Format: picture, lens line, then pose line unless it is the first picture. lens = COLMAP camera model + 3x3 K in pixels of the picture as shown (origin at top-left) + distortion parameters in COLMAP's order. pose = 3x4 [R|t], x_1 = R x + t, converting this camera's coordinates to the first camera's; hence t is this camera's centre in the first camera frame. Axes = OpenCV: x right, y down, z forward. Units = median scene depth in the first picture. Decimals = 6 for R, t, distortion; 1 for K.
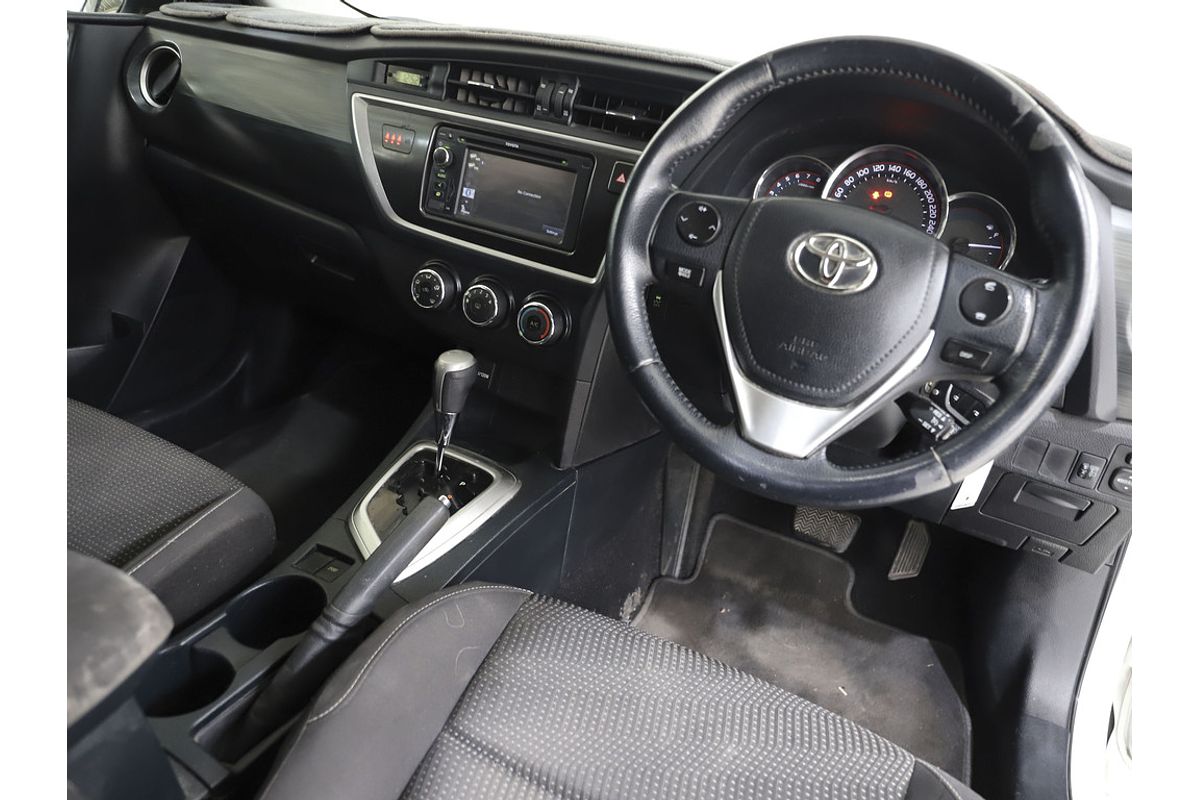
lens RADIAL K [[814.4, 0, 594.3], [0, 814.4, 395.8], [0, 0, 1]] dist [-0.086029, 0.002870]
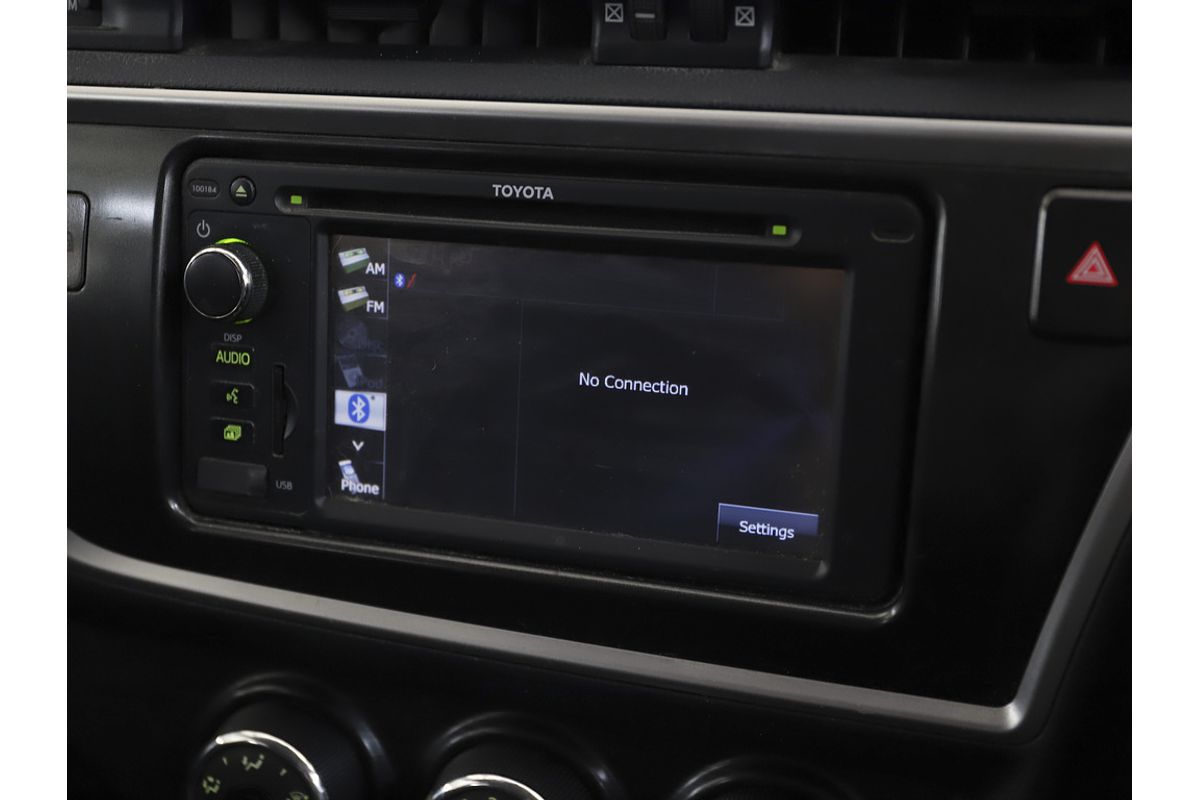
lens RADIAL K [[1439.9, 0, 591.2], [0, 1439.9, 404.8], [0, 0, 1]] dist [-0.006558, 0.000000]
pose [[0.977659, -0.192829, 0.083666, -0.128331], [0.198328, 0.978092, -0.063264, -0.219327], [-0.069634, 0.078444, 0.994484, 0.588444]]
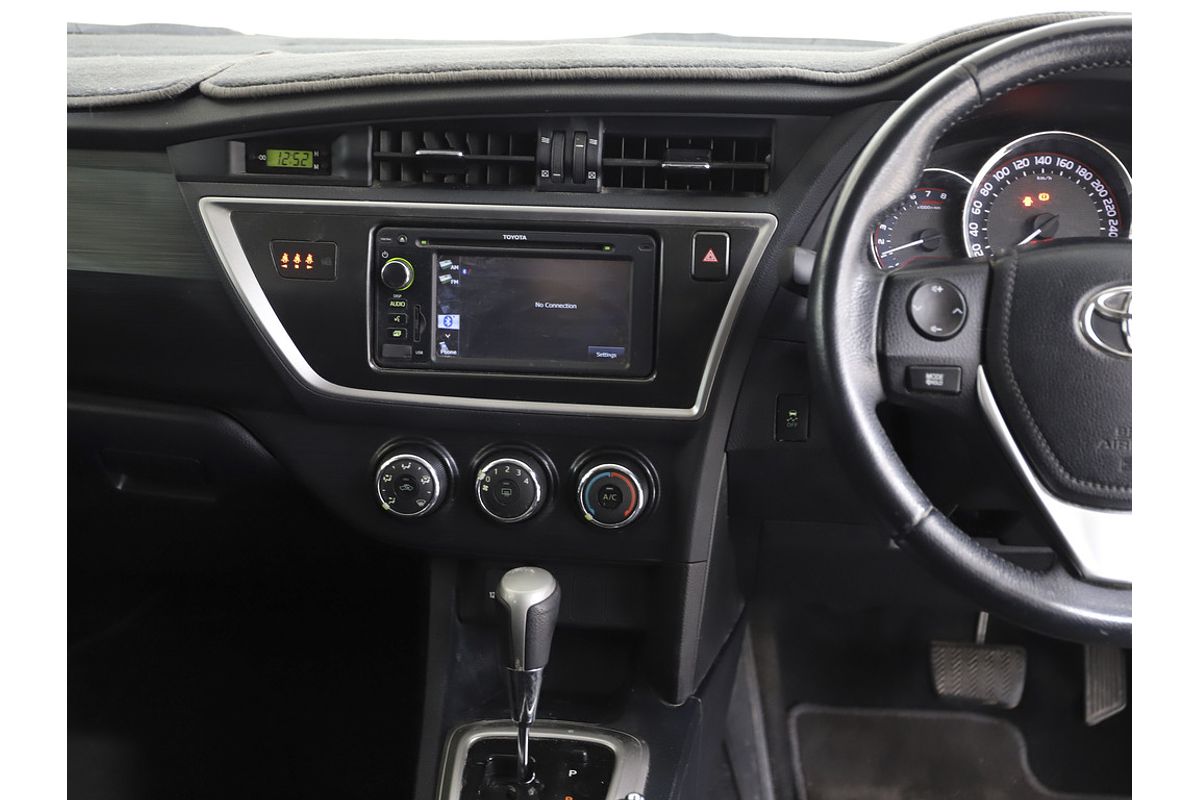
lens RADIAL K [[1439.9, 0, 602.7], [0, 1439.9, 394.8], [0, 0, 1]] dist [-0.006558, 0.000000]
pose [[0.925110, -0.235765, 0.297635, -0.405923], [0.261286, 0.964043, -0.048484, -0.114535], [-0.275503, 0.122621, 0.953448, -0.098999]]
